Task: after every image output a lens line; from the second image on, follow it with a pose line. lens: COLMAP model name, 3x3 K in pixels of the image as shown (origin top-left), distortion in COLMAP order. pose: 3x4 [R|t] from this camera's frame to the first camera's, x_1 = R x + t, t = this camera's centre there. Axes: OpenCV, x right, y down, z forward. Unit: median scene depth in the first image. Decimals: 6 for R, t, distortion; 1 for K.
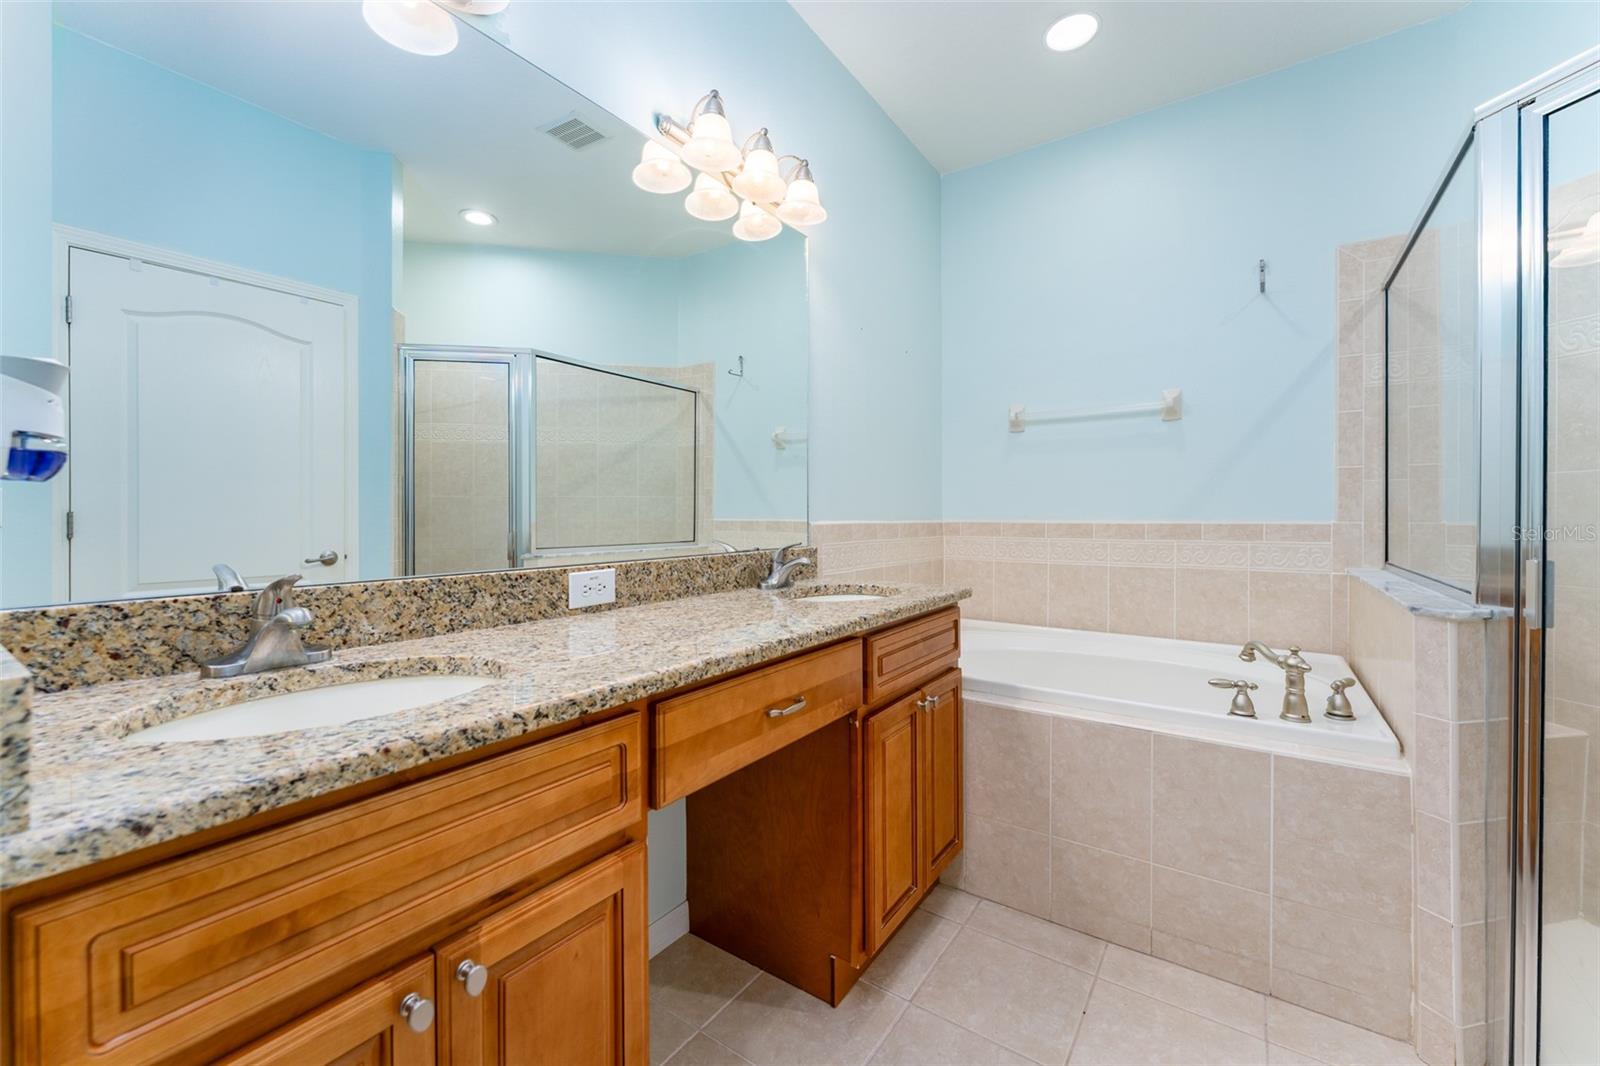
lens RADIAL K [[648.8, 0, 795.3], [0, 648.8, 522.6], [0, 0, 1]] dist [-0.001470, -0.000018]
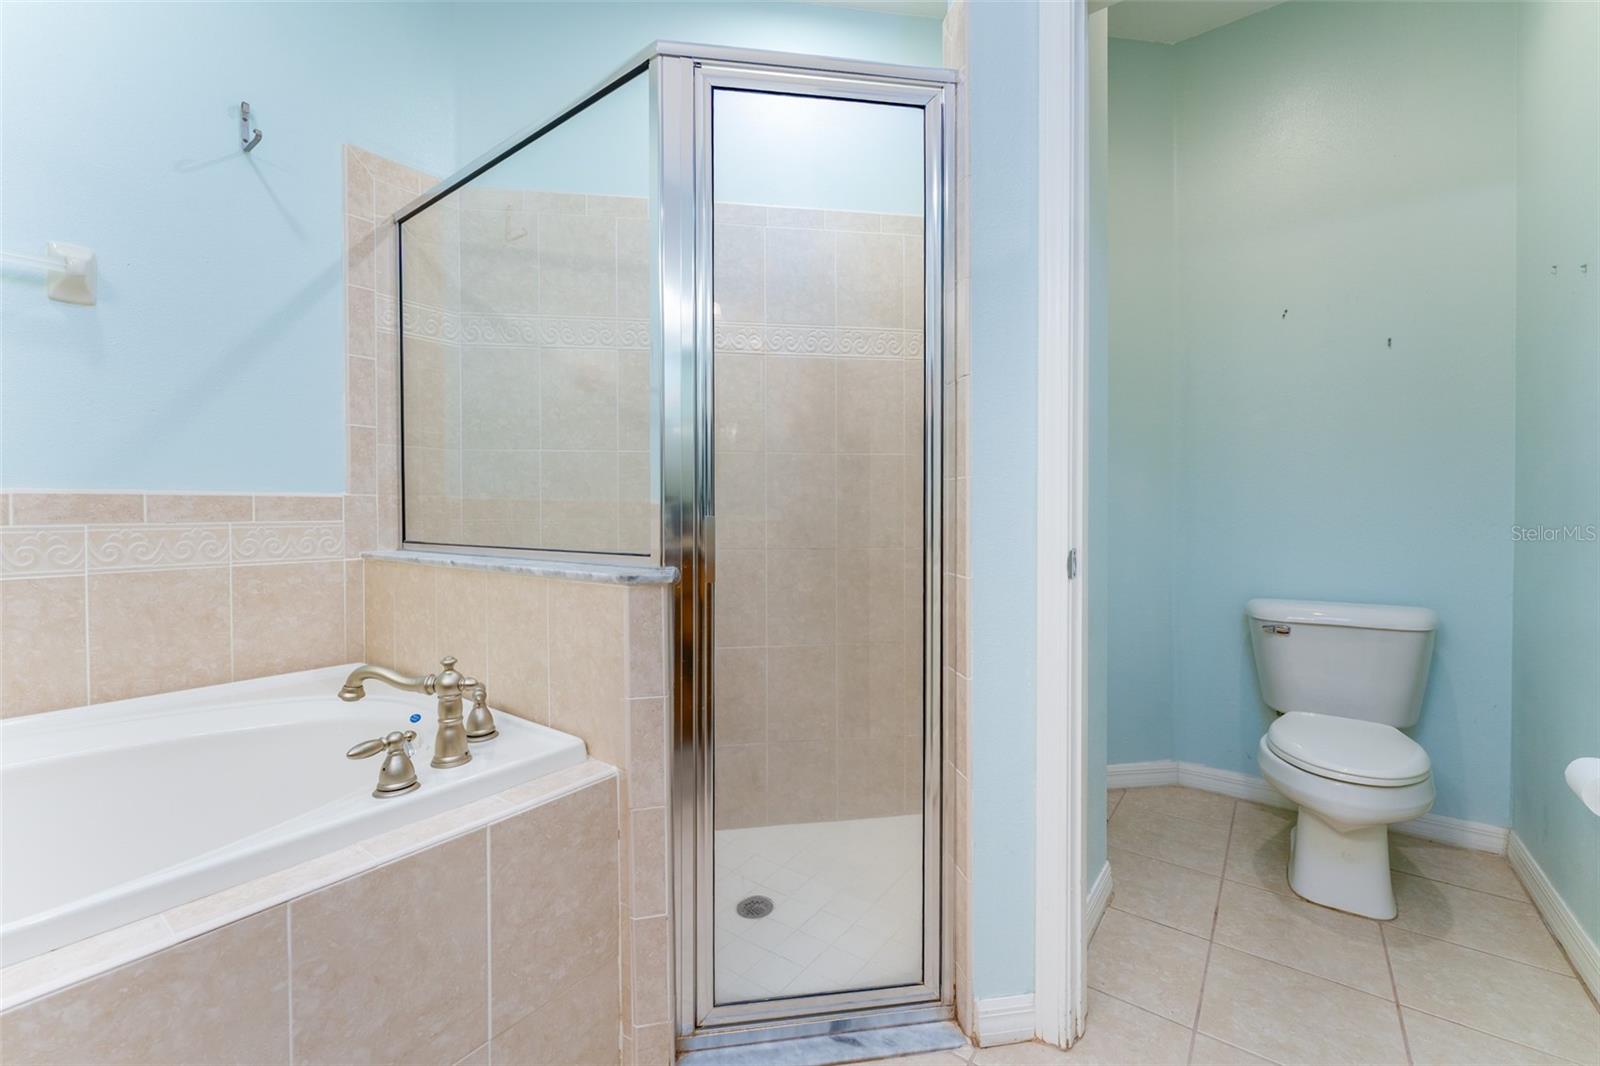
lens RADIAL K [[648.8, 0, 795.3], [0, 648.8, 522.6], [0, 0, 1]] dist [-0.001470, -0.000018]
pose [[0.028847, -0.014893, 0.999473, 0.062821], [0.013372, 0.999805, 0.014512, 0.029463], [-0.999494, 0.012947, 0.029041, 0.438186]]
